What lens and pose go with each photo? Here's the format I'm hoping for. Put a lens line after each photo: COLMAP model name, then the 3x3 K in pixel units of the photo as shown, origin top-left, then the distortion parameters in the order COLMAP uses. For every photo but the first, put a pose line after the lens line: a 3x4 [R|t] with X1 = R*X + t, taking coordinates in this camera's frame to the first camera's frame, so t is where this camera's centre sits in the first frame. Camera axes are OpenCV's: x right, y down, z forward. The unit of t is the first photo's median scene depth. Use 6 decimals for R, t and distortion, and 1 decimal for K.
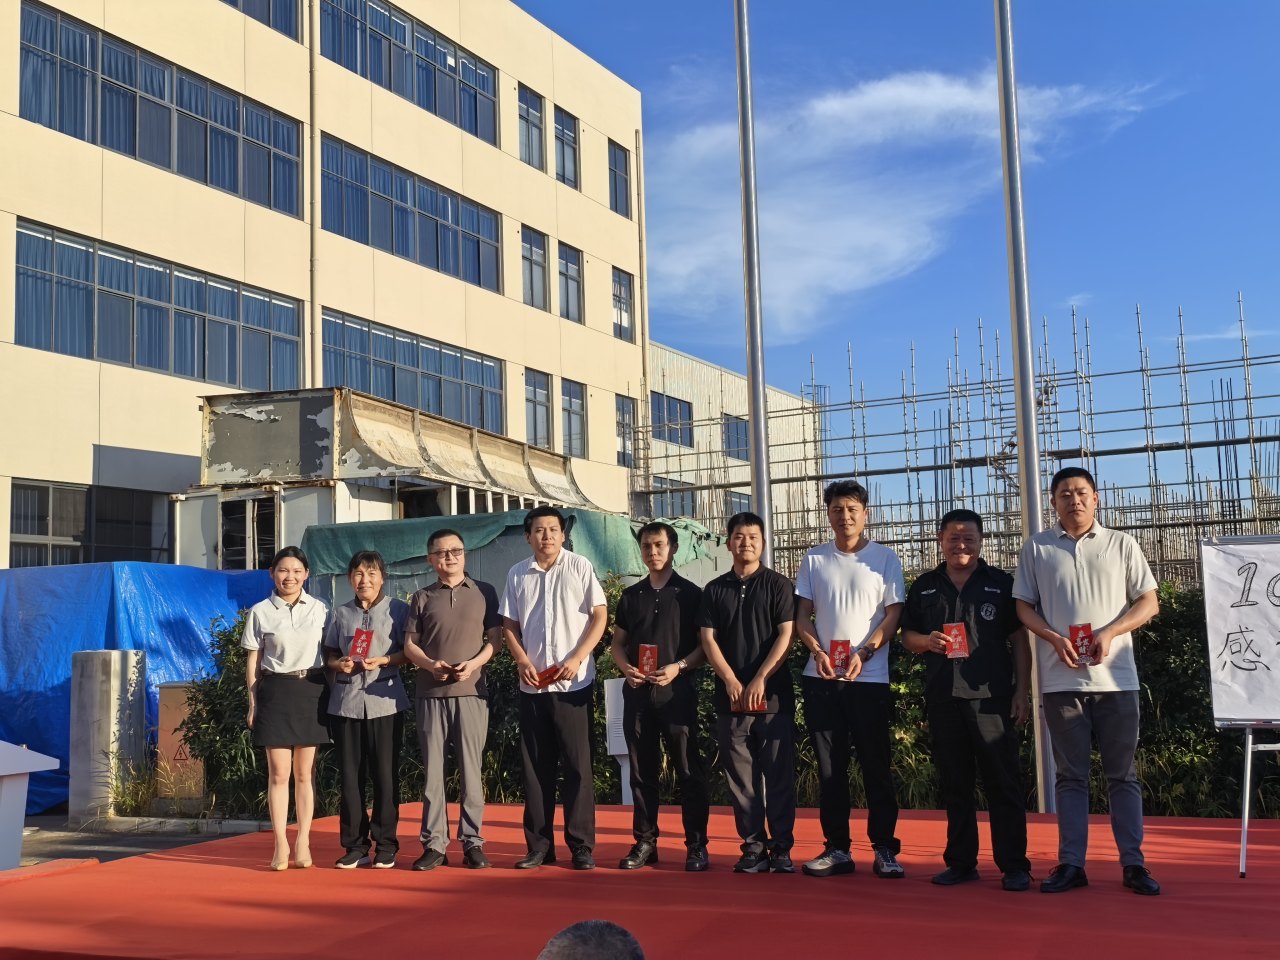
lens RADIAL K [[1389.8, 0, 647.0], [0, 1389.8, 483.4], [0, 0, 1]] dist [0.219496, -0.738985]
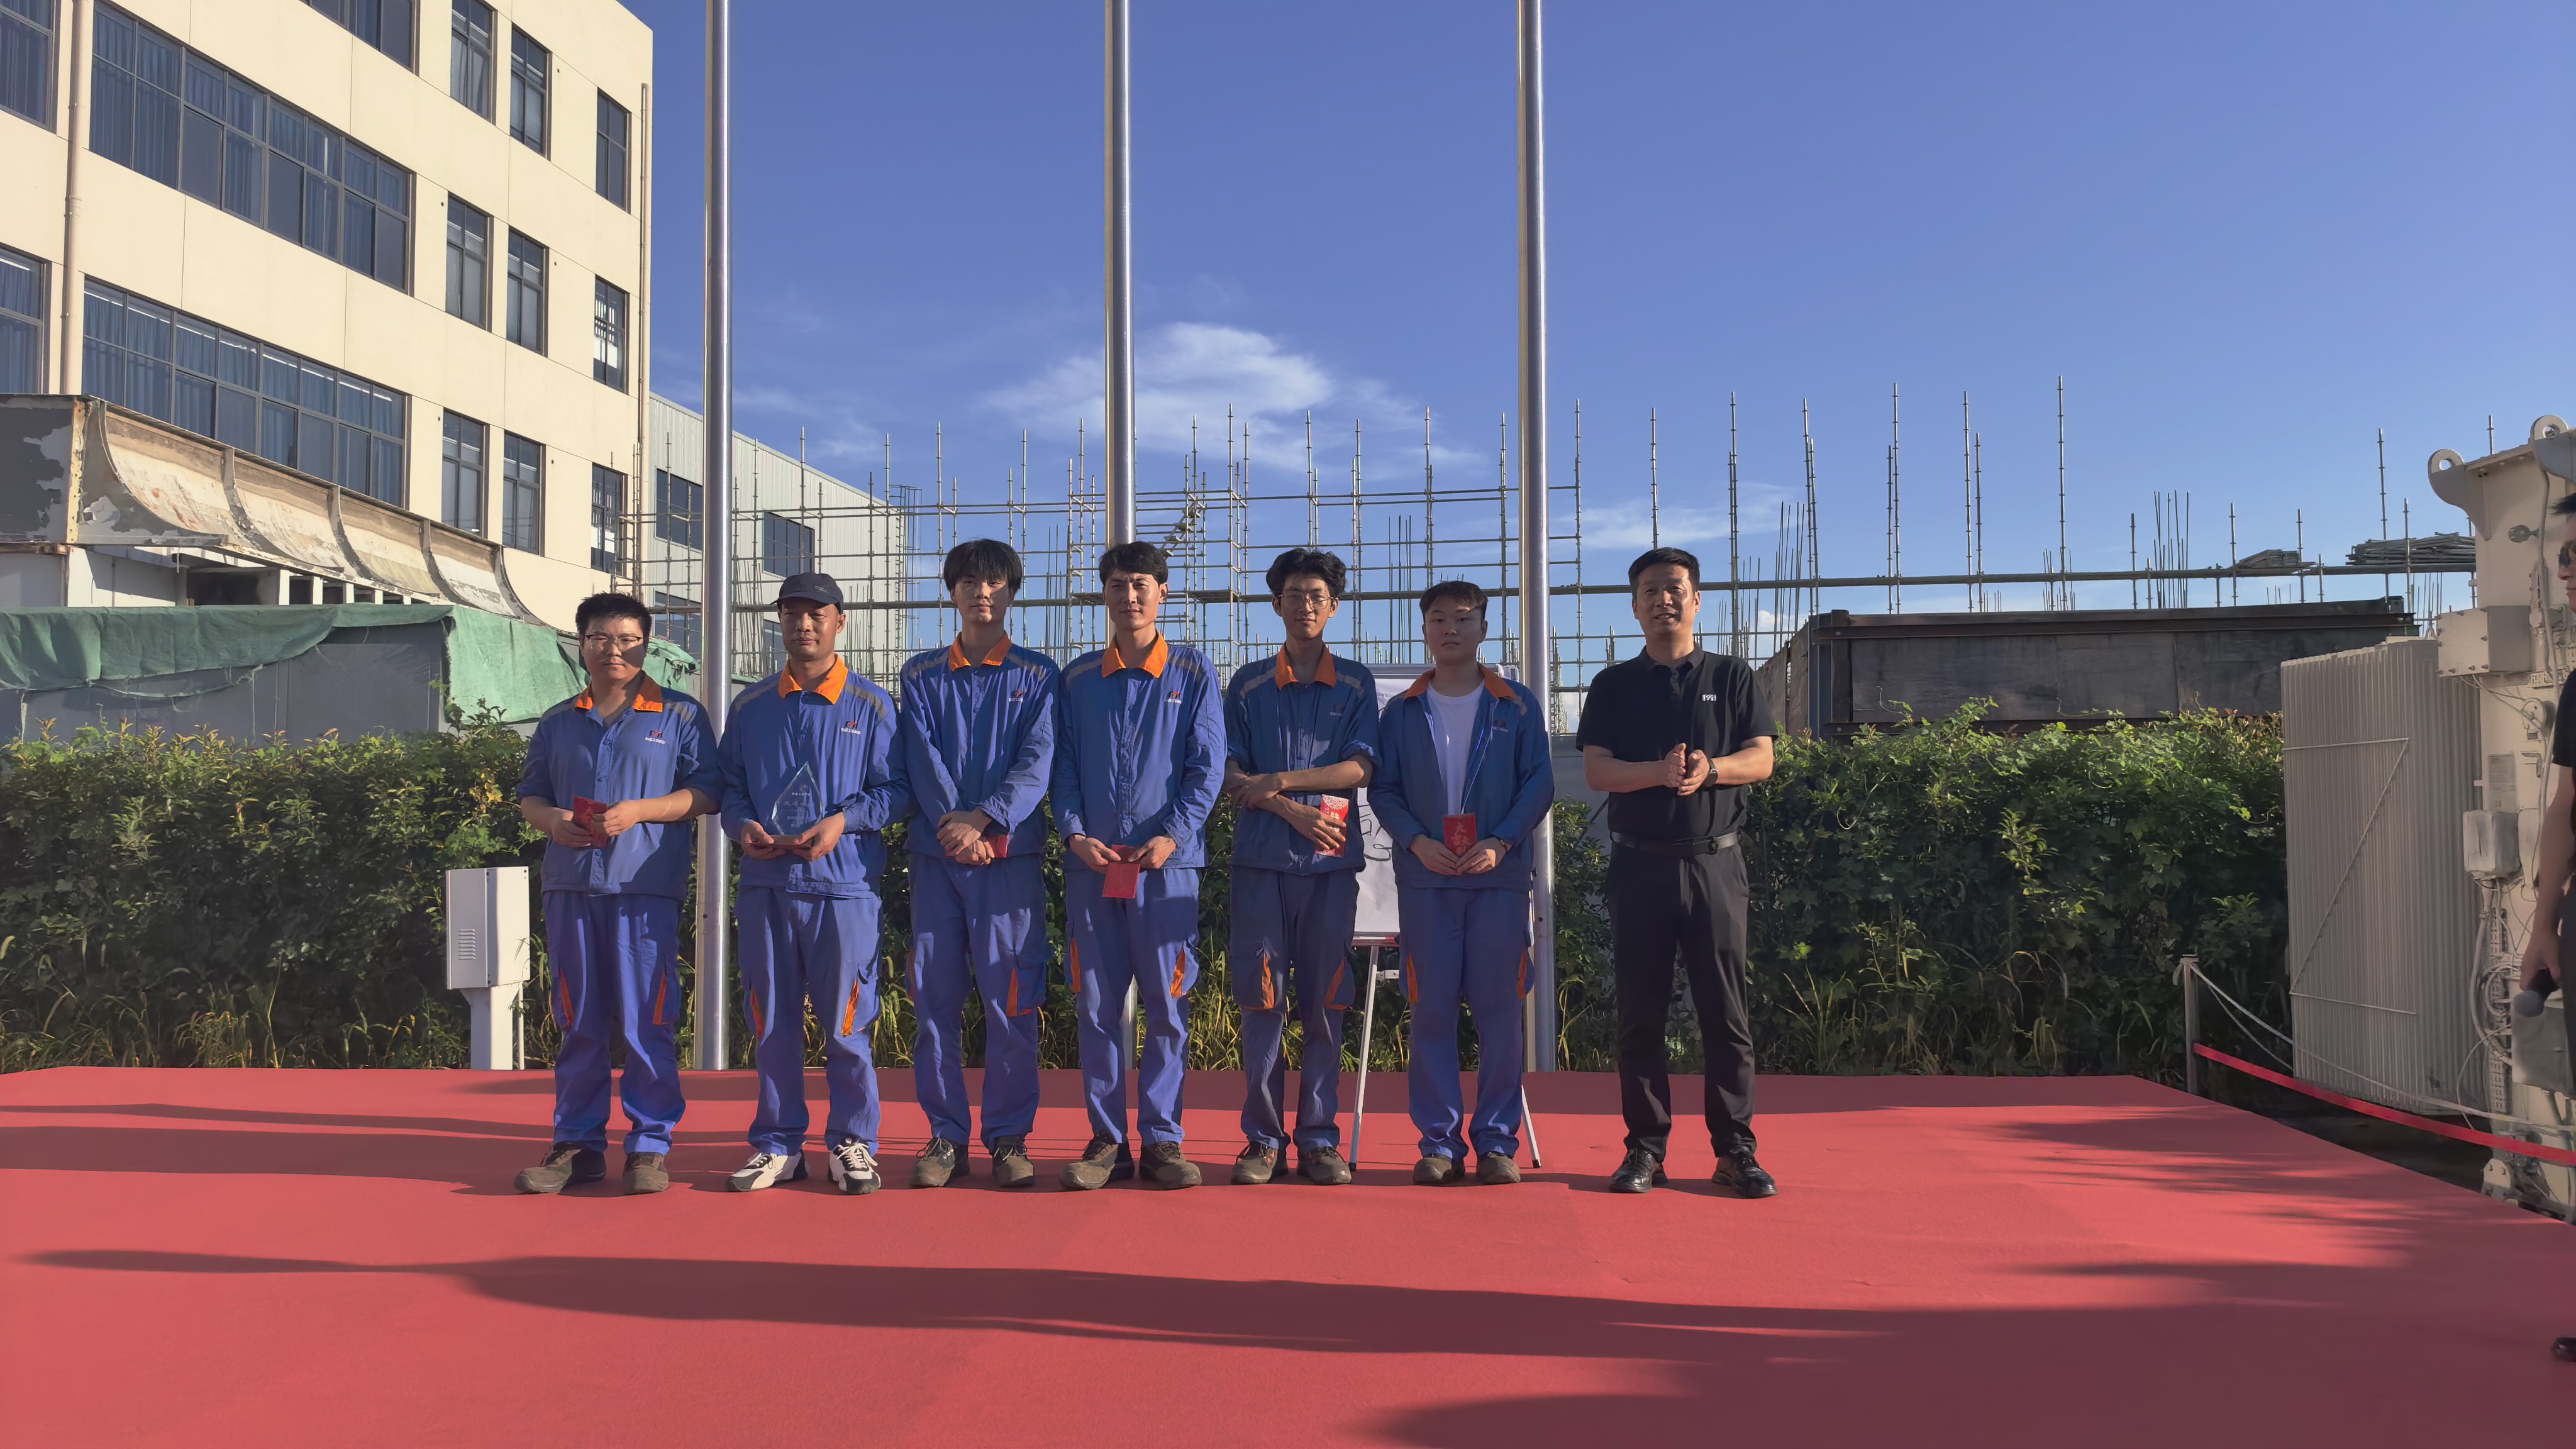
lens RADIAL K [[1830.7, 0, 1288.0], [0, 1830.7, 724.5], [0, 0, 1]] dist [0.039541, -0.051484]
pose [[0.945231, 0.045286, 0.323244, 0.017397], [-0.061971, 0.997215, 0.041507, 0.006027], [-0.320464, -0.059265, 0.945405, 0.033823]]
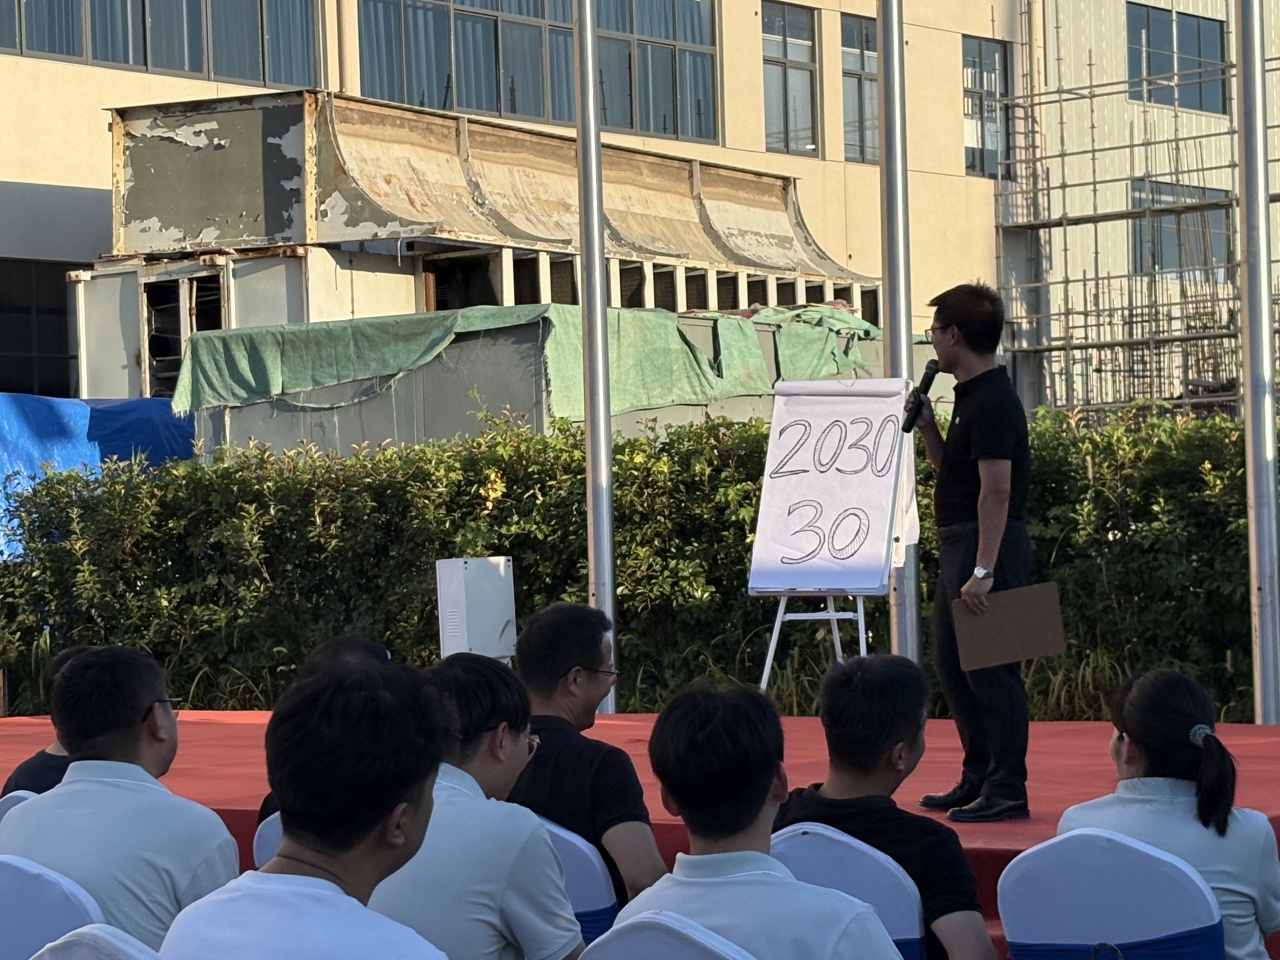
lens RADIAL K [[2993.0, 0, 640.0], [0, 2993.0, 480.0], [0, 0, 1]] dist [0.247380, -0.304003]
pose [[0.974726, -0.003823, -0.223370, 0.135143], [0.026493, 0.994776, 0.098584, -0.016826], [0.221826, -0.102011, 0.969736, -0.158028]]
